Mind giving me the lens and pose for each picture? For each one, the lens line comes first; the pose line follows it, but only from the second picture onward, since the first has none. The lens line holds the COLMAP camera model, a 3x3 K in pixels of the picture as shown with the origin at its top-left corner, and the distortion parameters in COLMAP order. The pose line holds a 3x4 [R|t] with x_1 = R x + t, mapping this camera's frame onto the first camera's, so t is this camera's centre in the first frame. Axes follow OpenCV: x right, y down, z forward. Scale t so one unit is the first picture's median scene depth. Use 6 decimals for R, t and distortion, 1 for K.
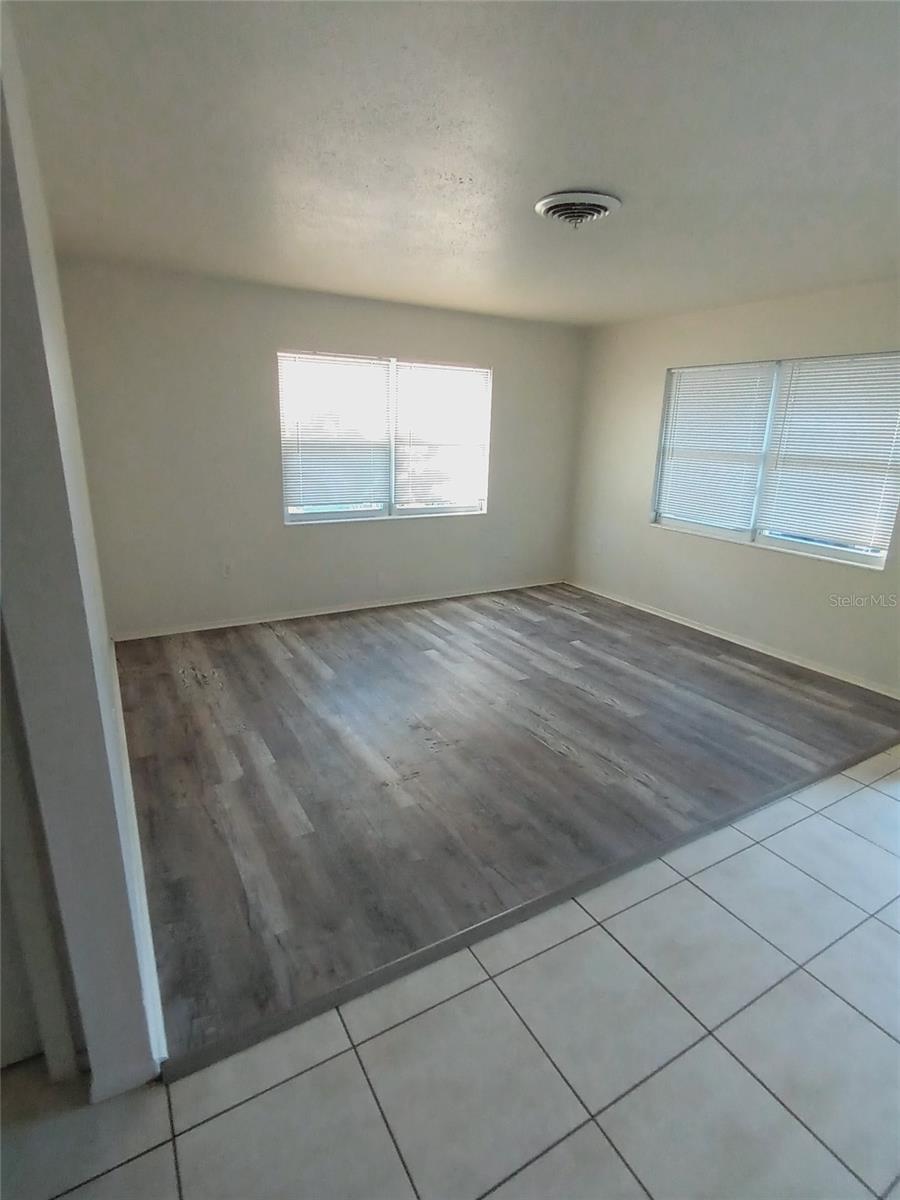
lens RADIAL K [[601.5, 0, 450.0], [0, 601.5, 600.0], [0, 0, 1]] dist [-0.032569, 0.025987]
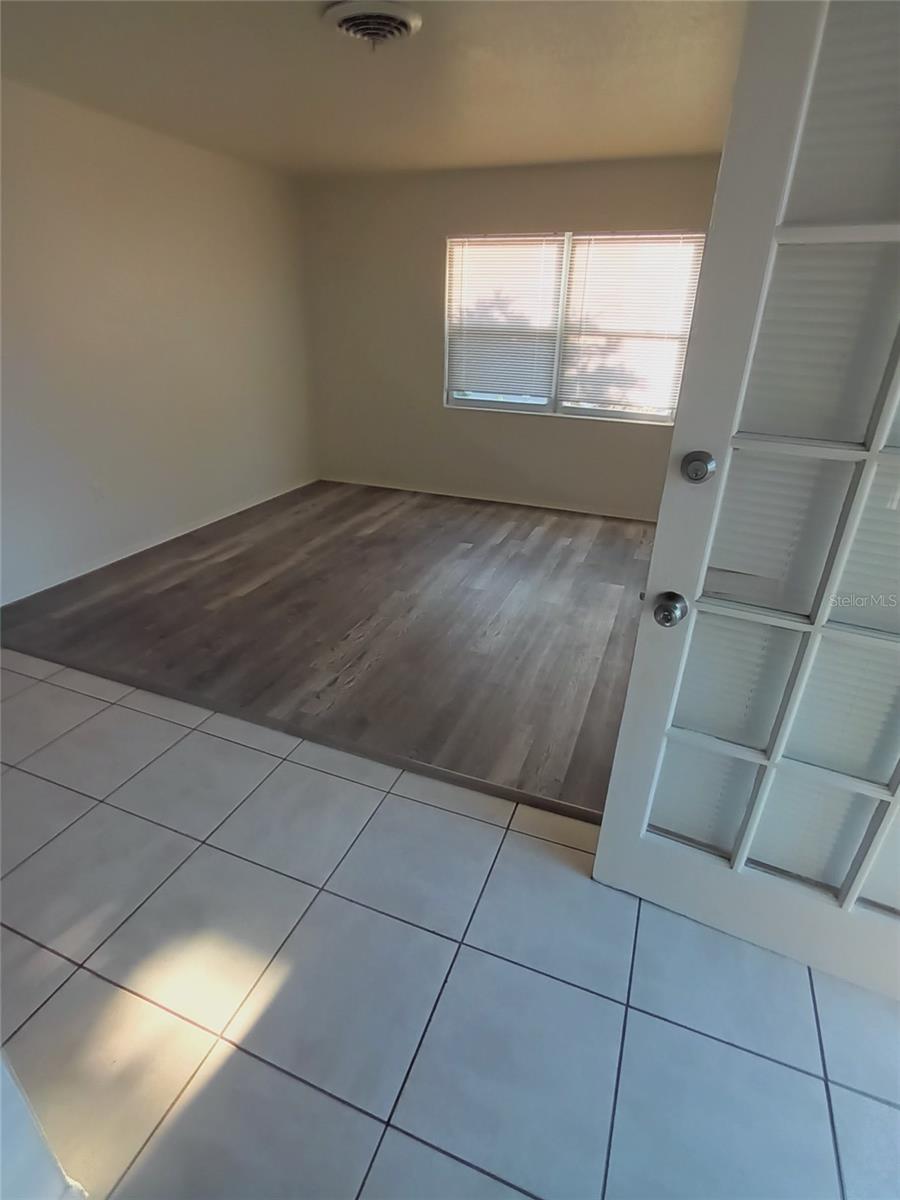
lens RADIAL K [[601.5, 0, 450.0], [0, 601.5, 600.0], [0, 0, 1]] dist [-0.032569, 0.025987]
pose [[0.619692, 0.325025, -0.714381, 0.657394], [-0.220365, 0.945660, 0.239094, -0.058156], [0.753273, 0.009260, 0.657643, 0.297123]]
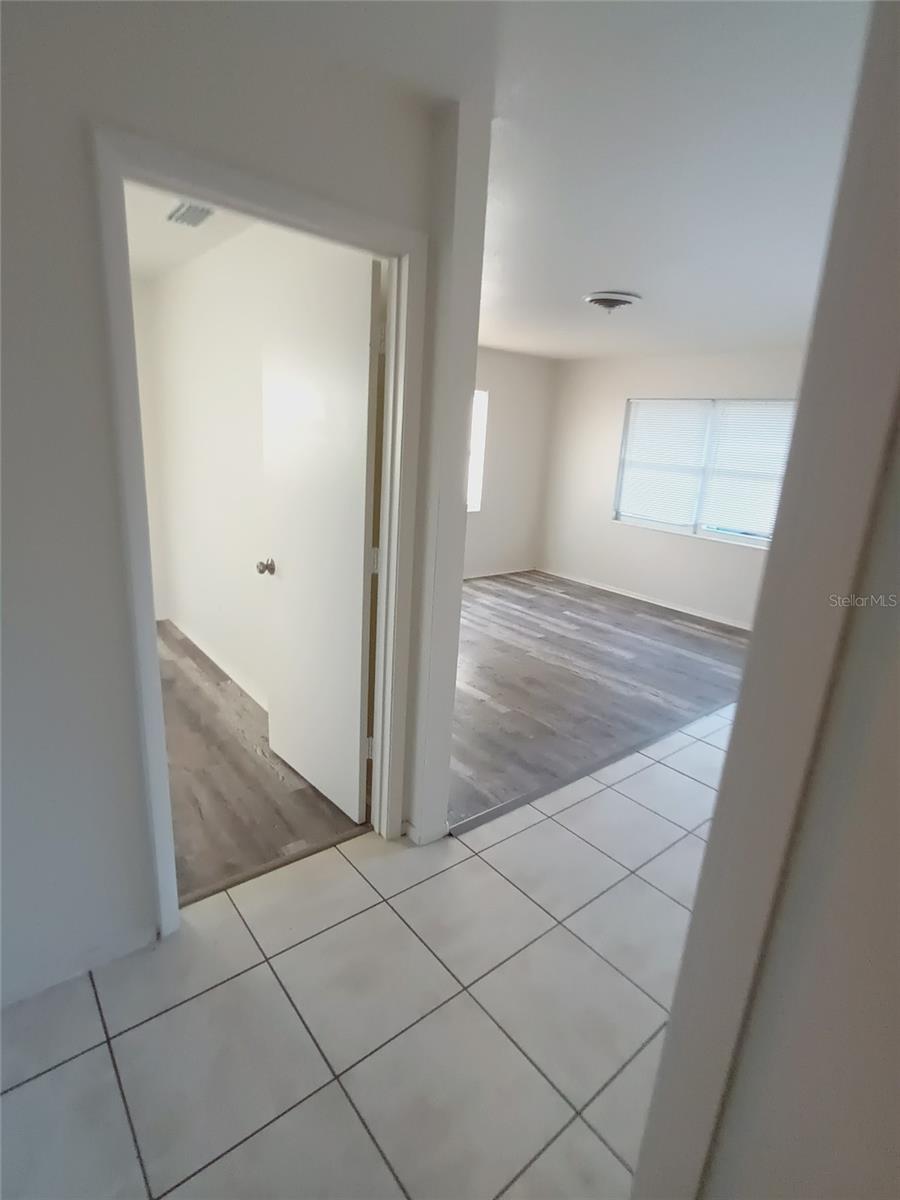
lens RADIAL K [[601.5, 0, 450.0], [0, 601.5, 600.0], [0, 0, 1]] dist [-0.032569, 0.025987]
pose [[0.987062, -0.011507, 0.159926, -0.237536], [0.011960, 0.999927, -0.001872, 0.043977], [-0.159892, 0.003760, 0.987127, -0.215906]]
